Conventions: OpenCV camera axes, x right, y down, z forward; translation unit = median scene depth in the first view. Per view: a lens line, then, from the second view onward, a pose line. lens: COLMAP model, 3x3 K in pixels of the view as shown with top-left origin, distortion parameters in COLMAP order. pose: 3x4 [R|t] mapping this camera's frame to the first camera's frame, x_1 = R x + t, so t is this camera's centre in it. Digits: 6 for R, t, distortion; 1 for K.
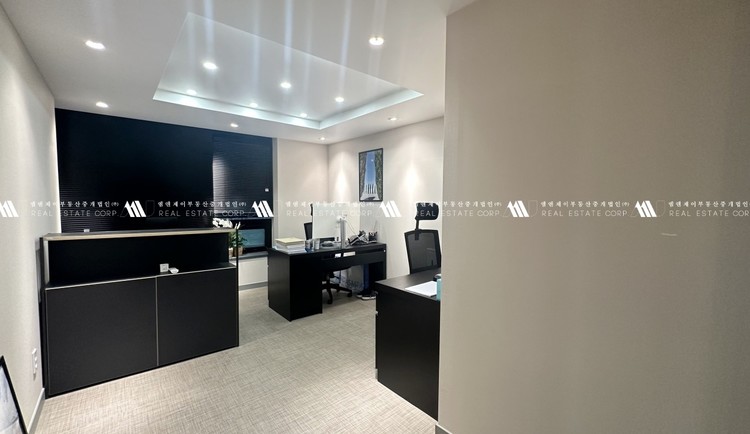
lens RADIAL K [[311.1, 0, 377.5], [0, 311.1, 219.4], [0, 0, 1]] dist [-0.000353, 0.000610]
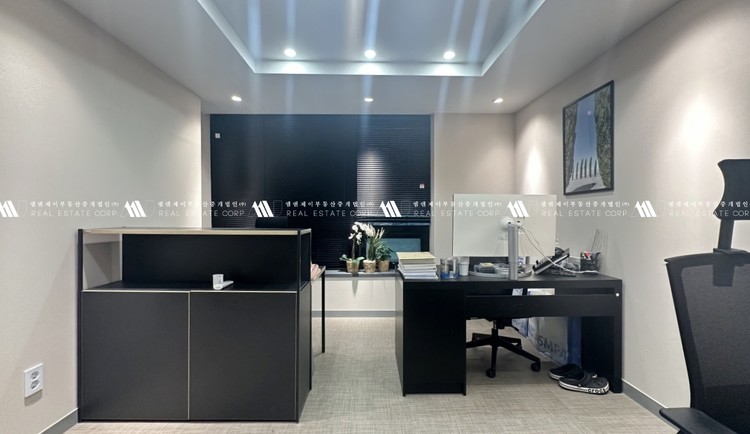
lens RADIAL K [[311.1, 0, 379.6], [0, 311.1, 218.8], [0, 0, 1]] dist [-0.000353, 0.000610]
pose [[0.770230, -0.000434, -0.637766, 0.051002], [-0.032720, 0.998656, -0.040195, 0.019804], [0.636926, 0.051827, 0.769181, 0.452117]]
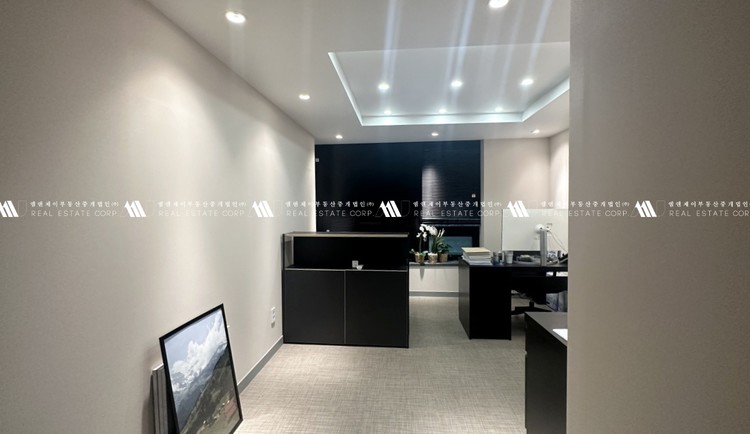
lens RADIAL K [[330.2, 0, 377.2], [0, 330.2, 219.2], [0, 0, 1]] dist [-0.005106, 0.000085]
pose [[0.703337, 0.010490, -0.710779, 0.188588], [-0.028376, 0.999508, -0.013327, -0.001737], [0.710290, 0.029542, 0.703289, 0.106507]]
